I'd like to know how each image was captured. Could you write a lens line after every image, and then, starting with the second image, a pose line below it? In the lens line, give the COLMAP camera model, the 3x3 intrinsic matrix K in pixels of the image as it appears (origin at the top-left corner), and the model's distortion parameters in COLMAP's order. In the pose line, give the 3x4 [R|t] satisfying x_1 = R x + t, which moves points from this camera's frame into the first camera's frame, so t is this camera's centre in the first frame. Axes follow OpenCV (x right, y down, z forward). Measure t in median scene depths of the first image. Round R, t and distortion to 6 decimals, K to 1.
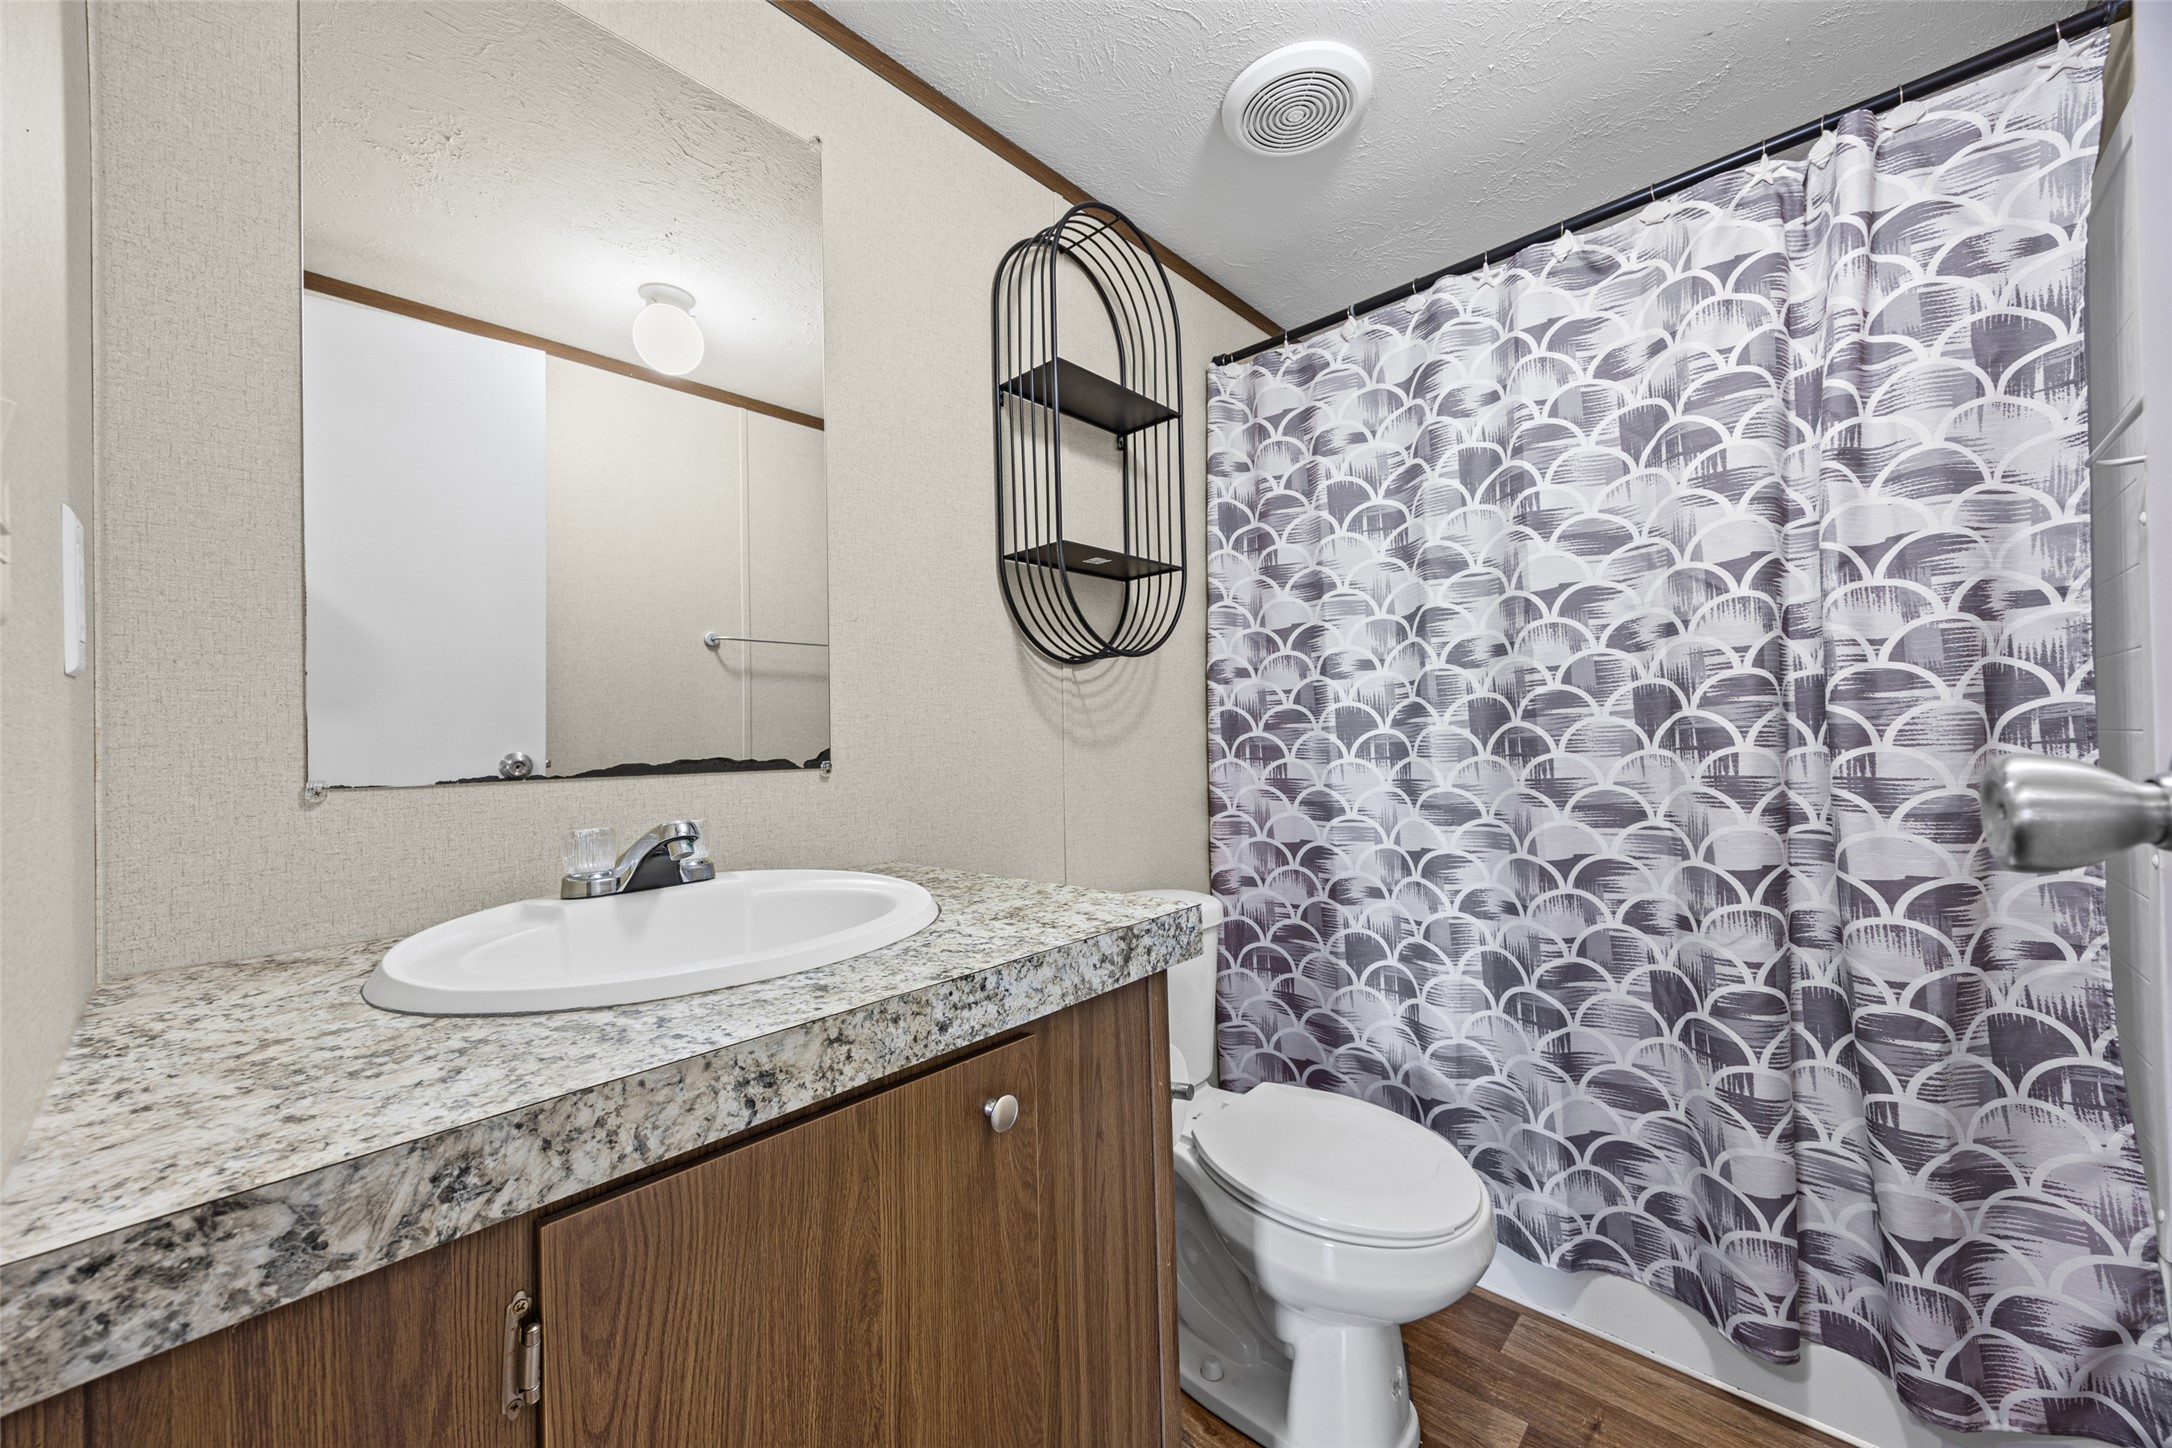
lens RADIAL K [[822.8, 0, 1073.6], [0, 822.8, 727.6], [0, 0, 1]] dist [0.000756, 0.000427]
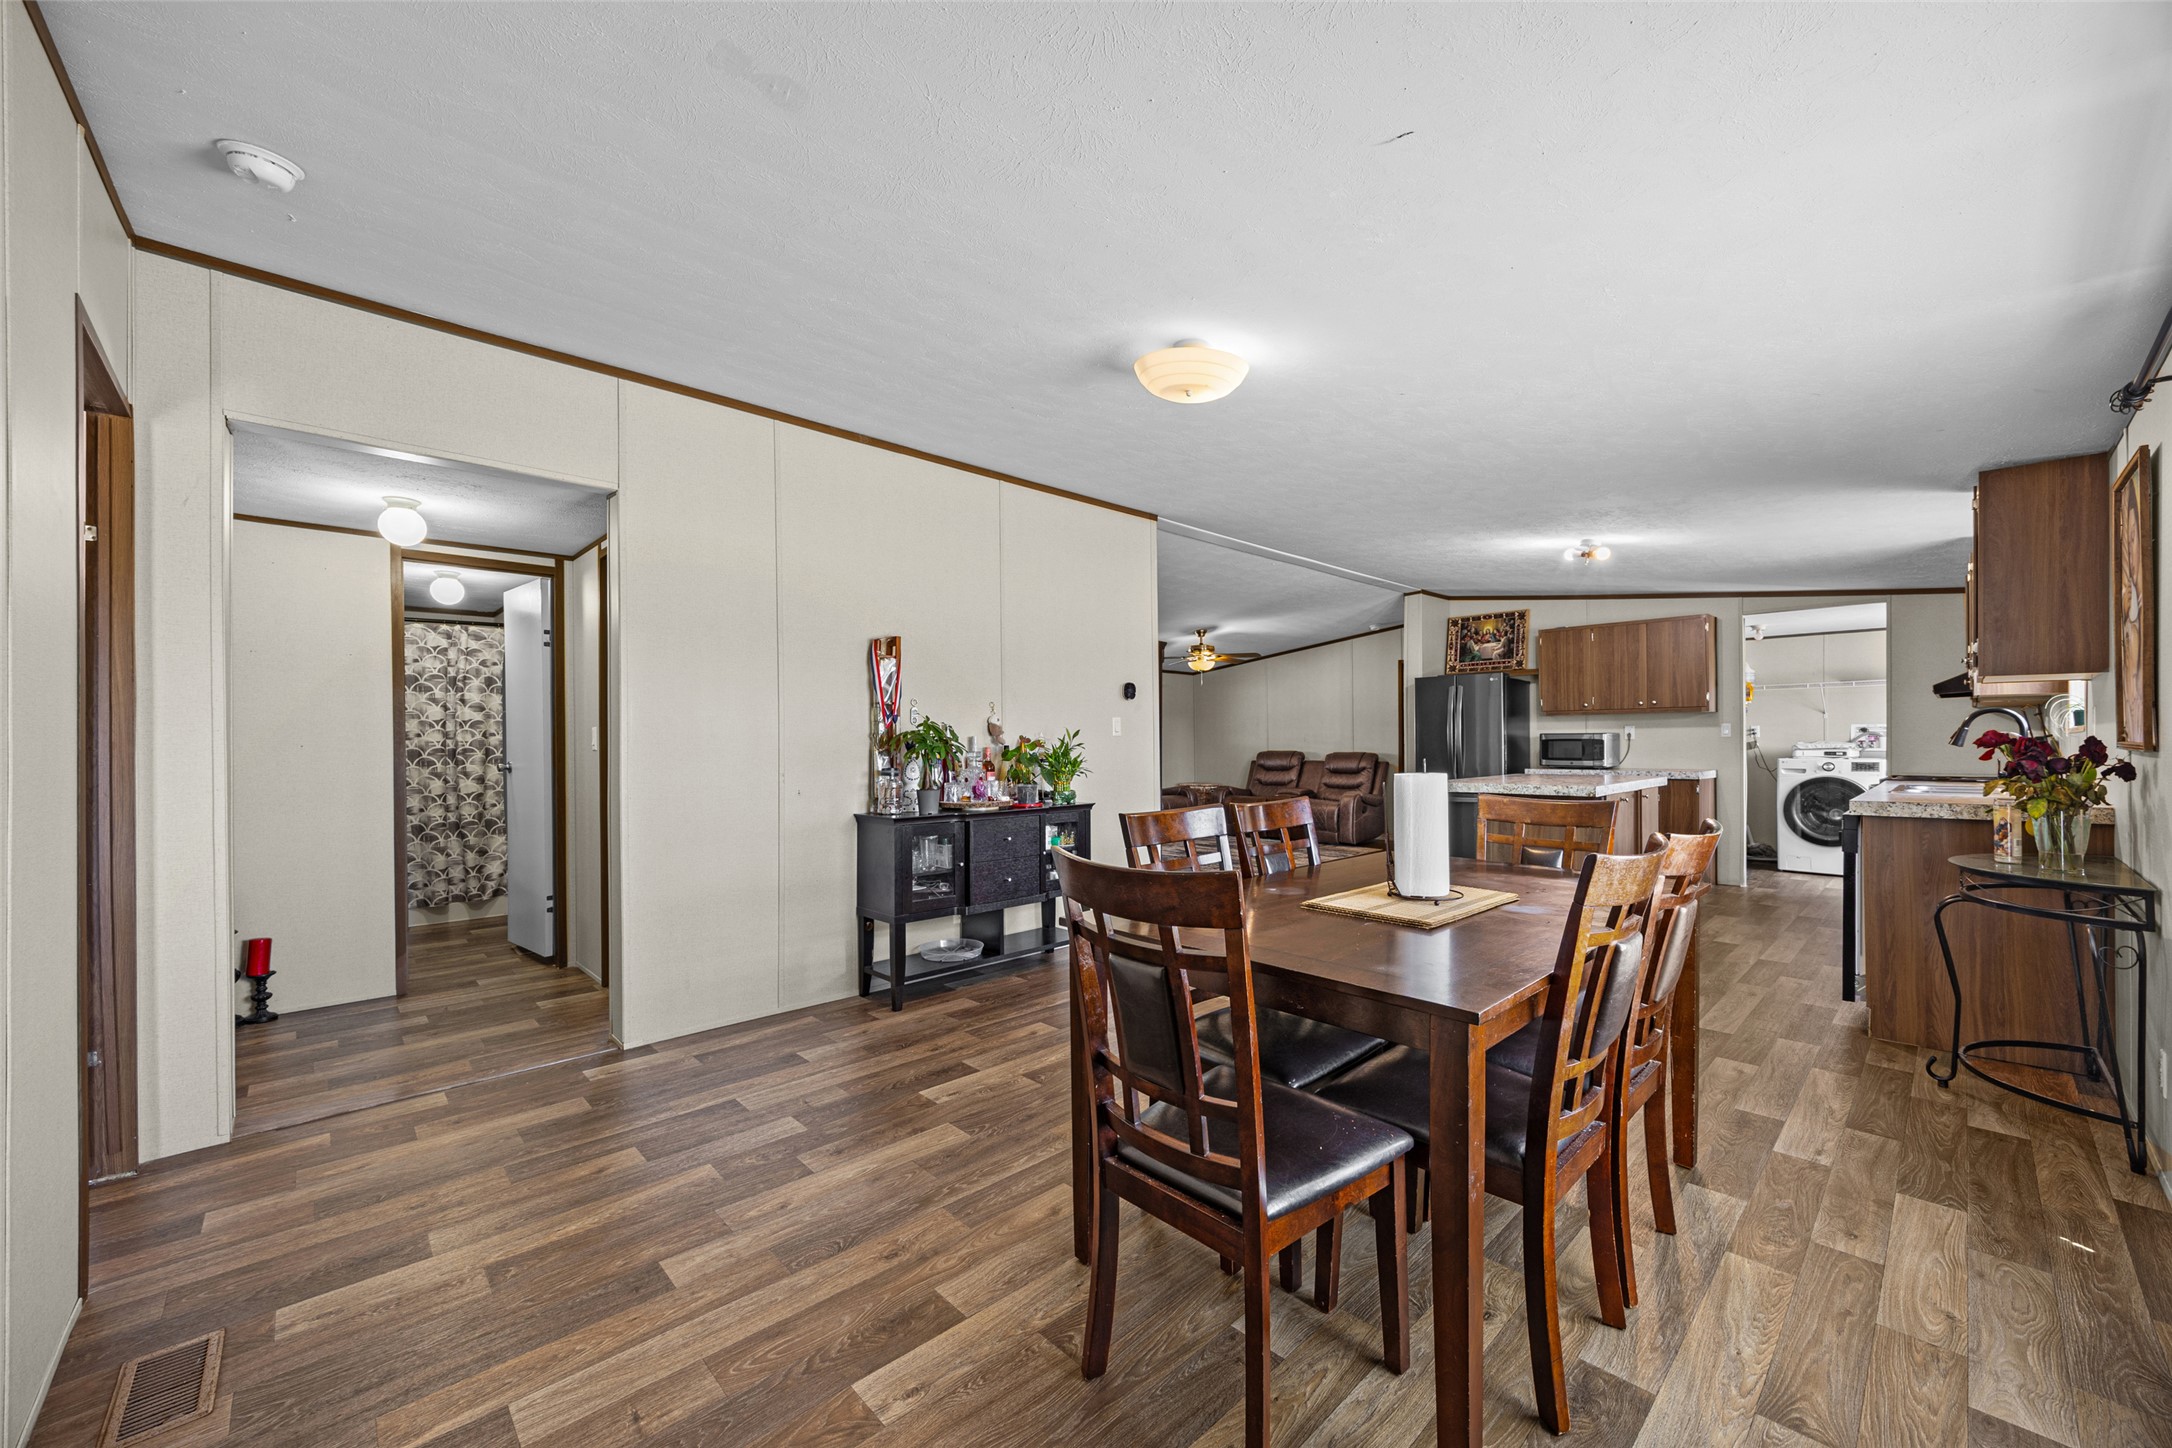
lens RADIAL K [[822.8, 0, 1076.9], [0, 822.8, 735.8], [0, 0, 1]] dist [0.000756, 0.000427]
pose [[0.061631, 0.022330, 0.997849, -3.428781], [-0.002748, 0.999750, -0.022203, -0.046392], [-0.998095, -0.001374, 0.061677, -2.706089]]
